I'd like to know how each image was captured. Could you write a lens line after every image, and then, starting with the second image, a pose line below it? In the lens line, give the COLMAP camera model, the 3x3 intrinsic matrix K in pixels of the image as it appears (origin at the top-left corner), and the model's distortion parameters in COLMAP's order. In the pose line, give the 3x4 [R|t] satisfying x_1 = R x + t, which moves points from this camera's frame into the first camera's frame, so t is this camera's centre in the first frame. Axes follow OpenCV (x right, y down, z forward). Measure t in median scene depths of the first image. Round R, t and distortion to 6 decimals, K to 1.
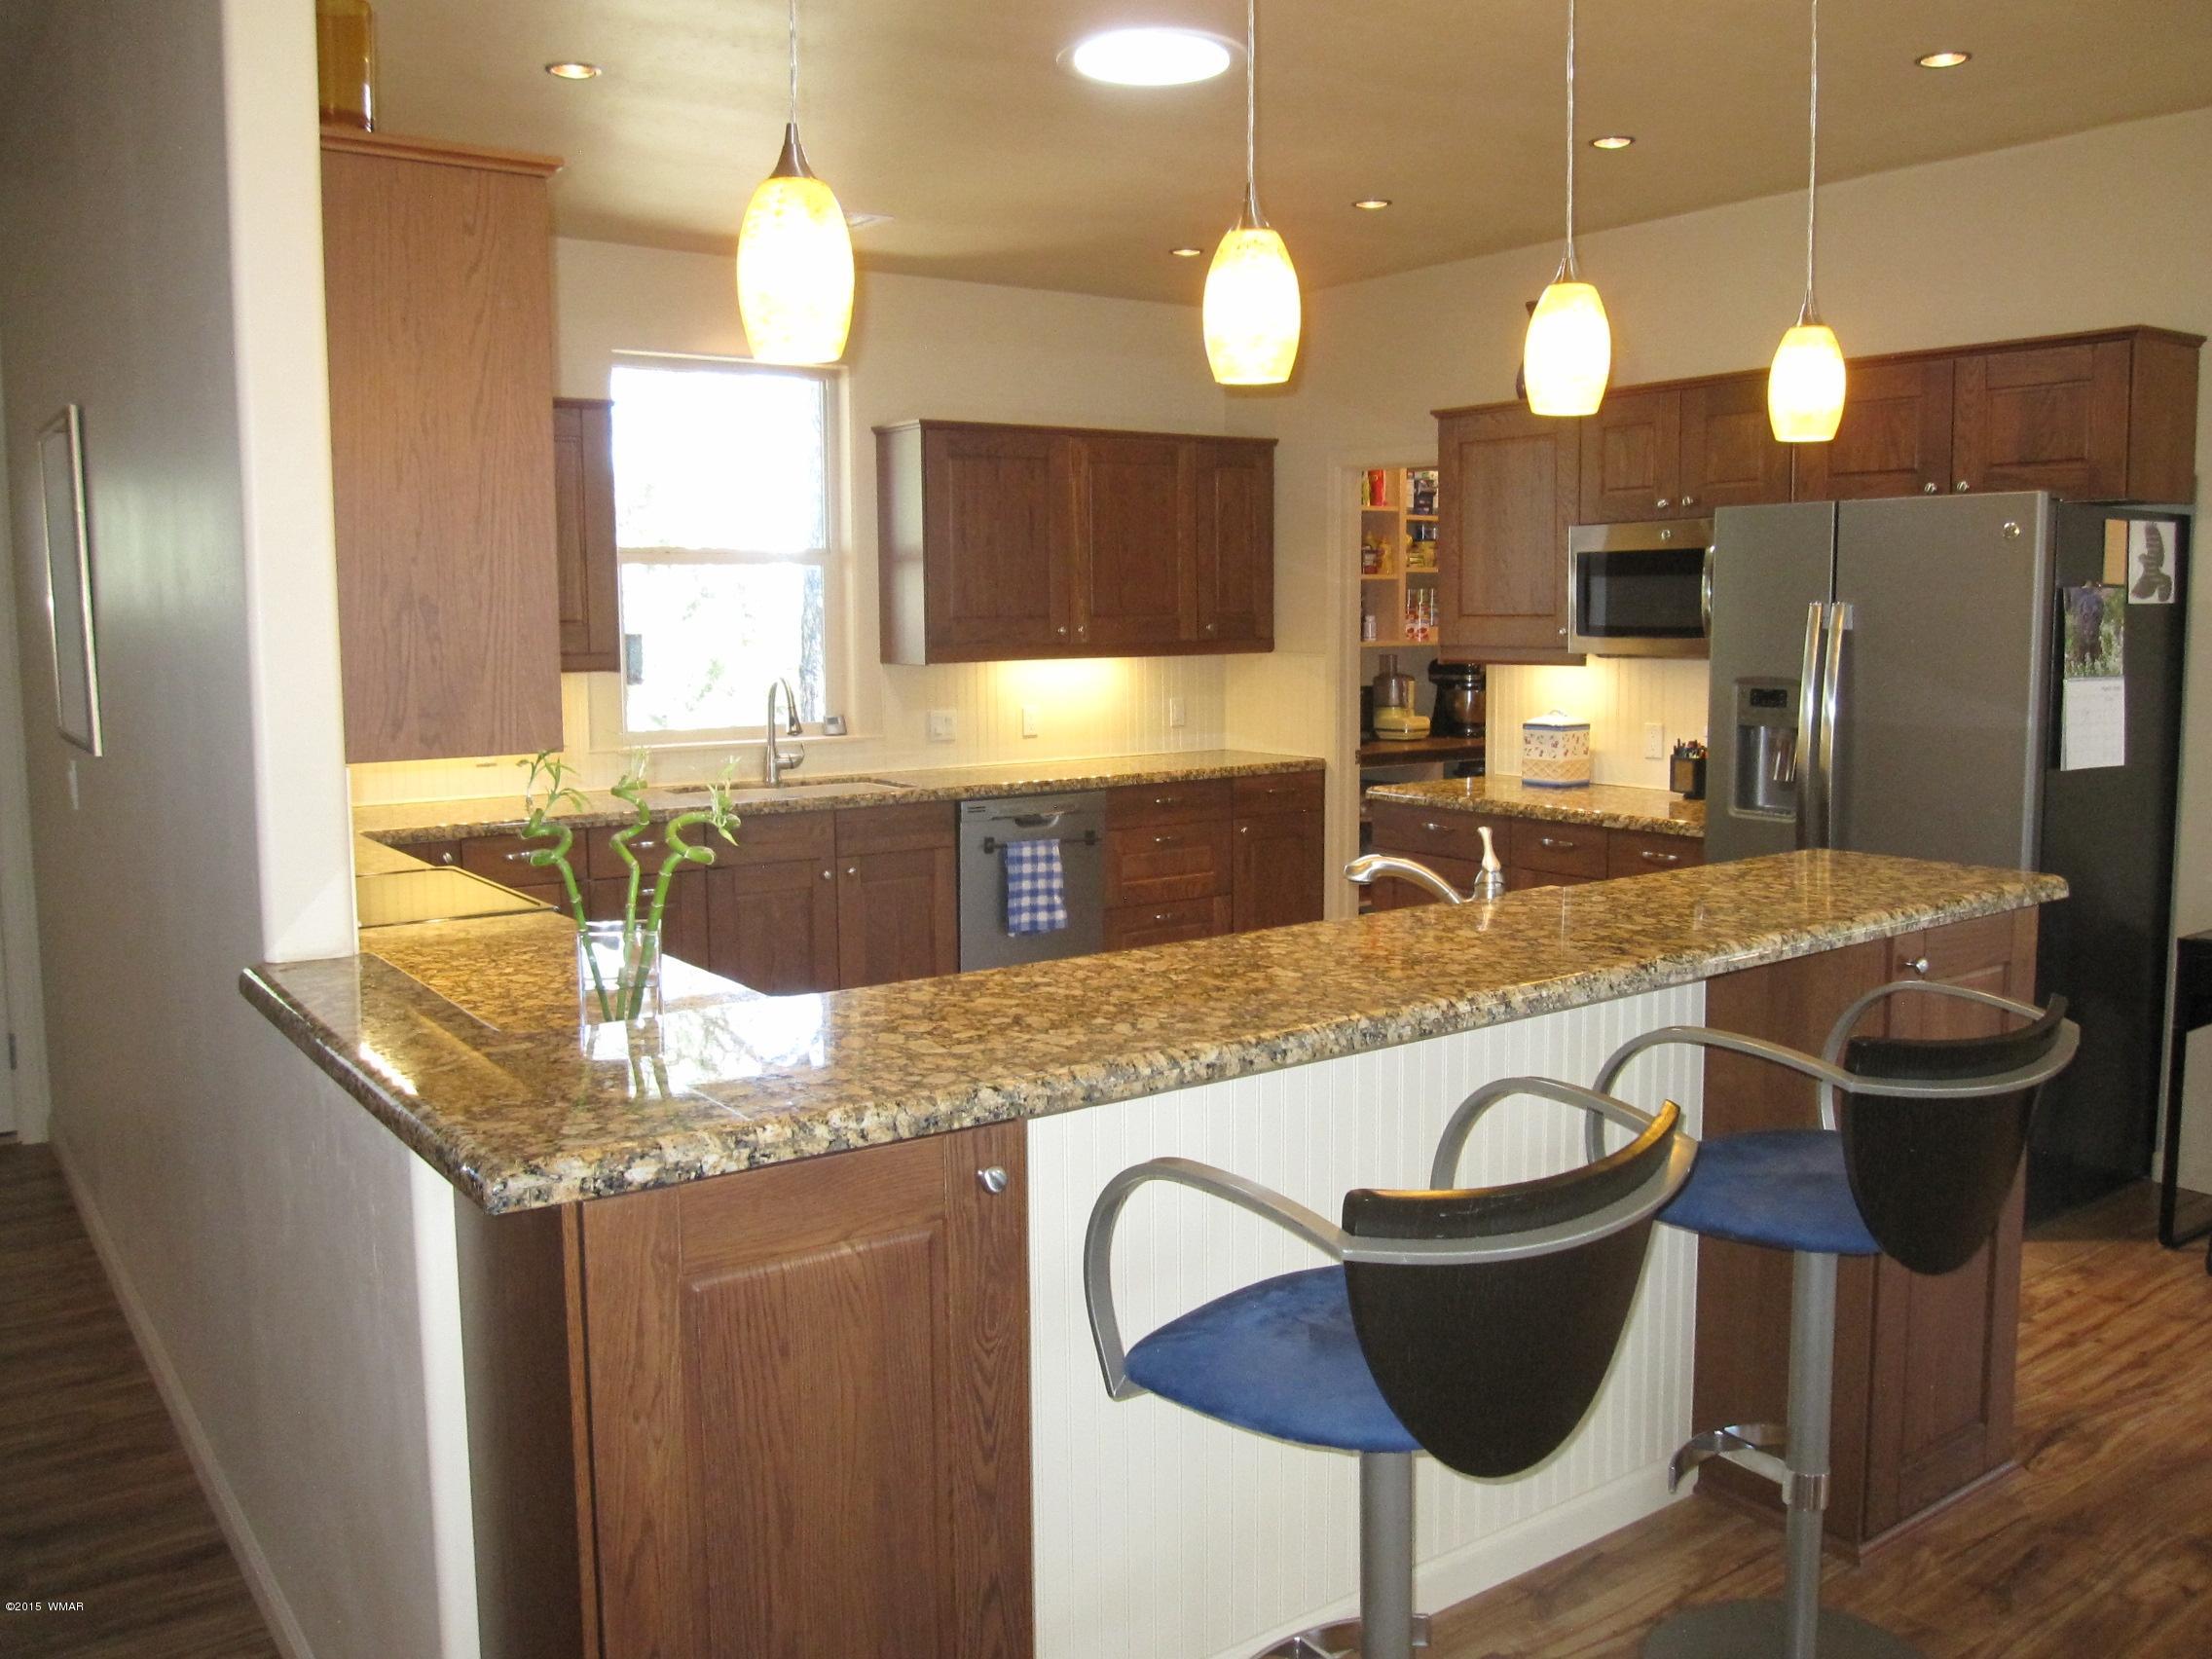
lens RADIAL K [[1826.5, 0, 1119.9], [0, 1826.5, 807.8], [0, 0, 1]] dist [-0.078363, 0.046218]
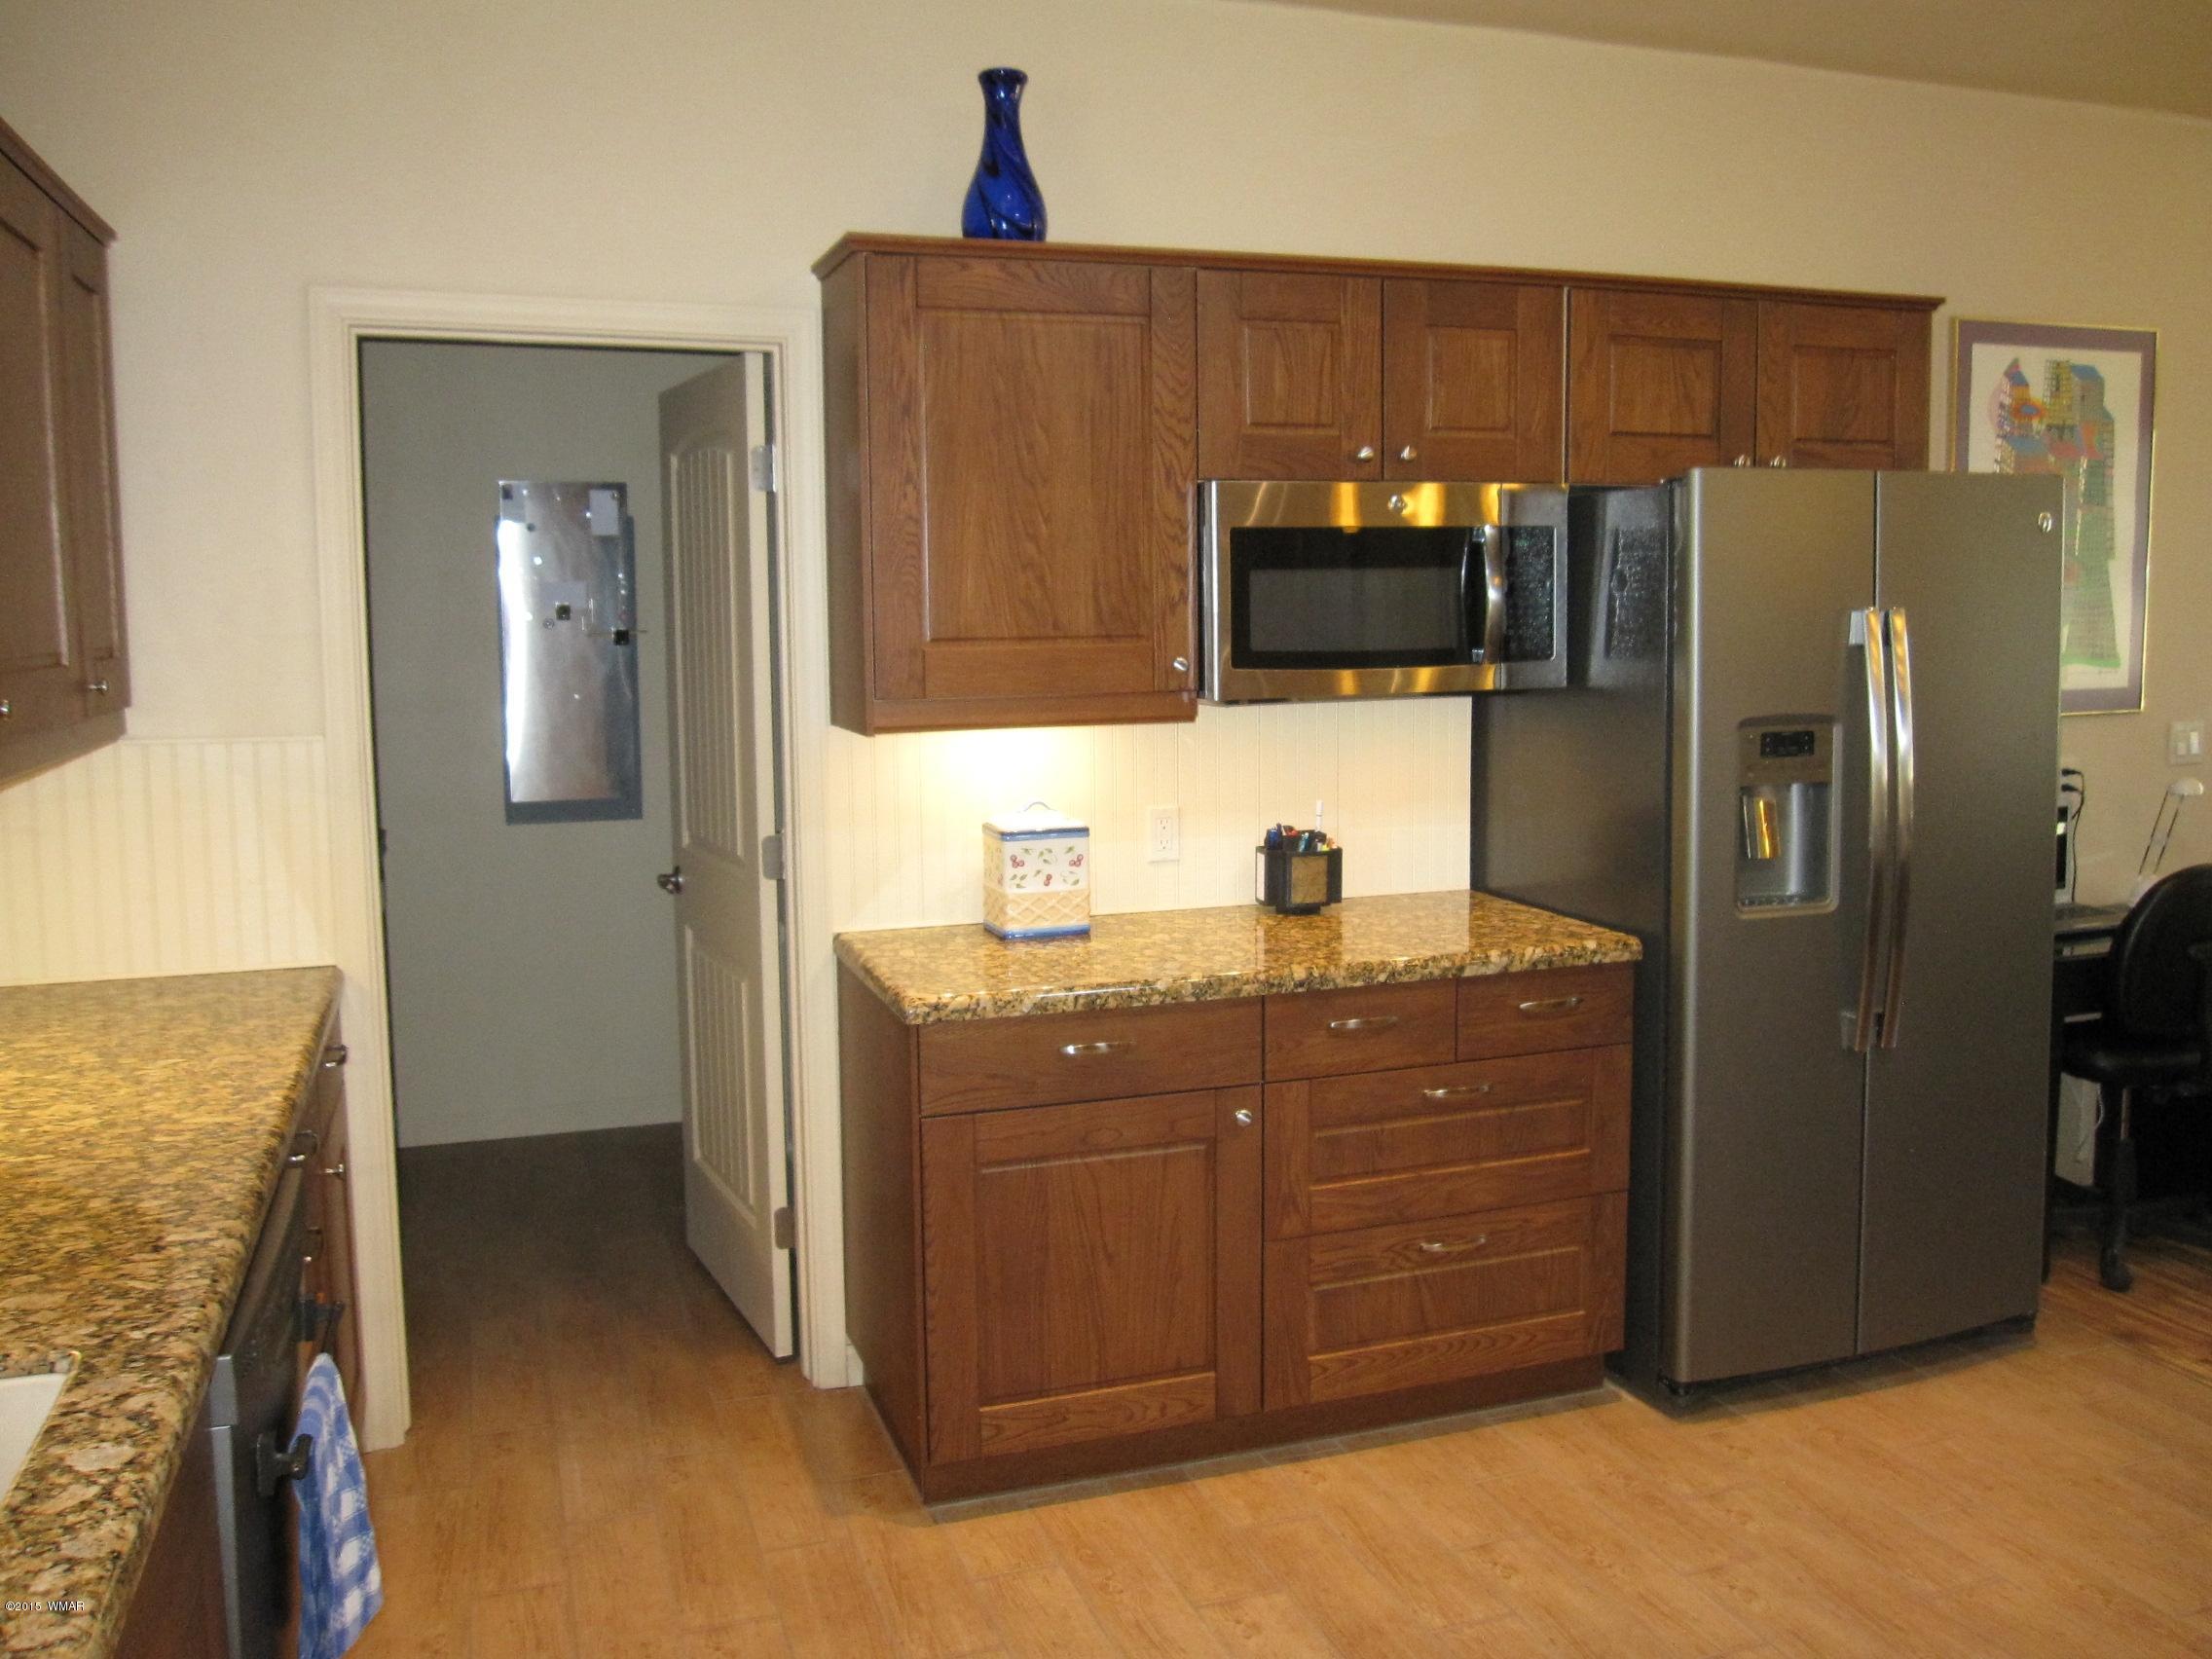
lens RADIAL K [[1826.5, 0, 1119.9], [0, 1826.5, 807.8], [0, 0, 1]] dist [-0.078363, 0.046218]
pose [[0.283021, -0.101699, 0.953707, -0.383253], [0.115241, 0.990764, 0.071451, -0.114496], [-0.952165, 0.089684, 0.292127, 1.025054]]
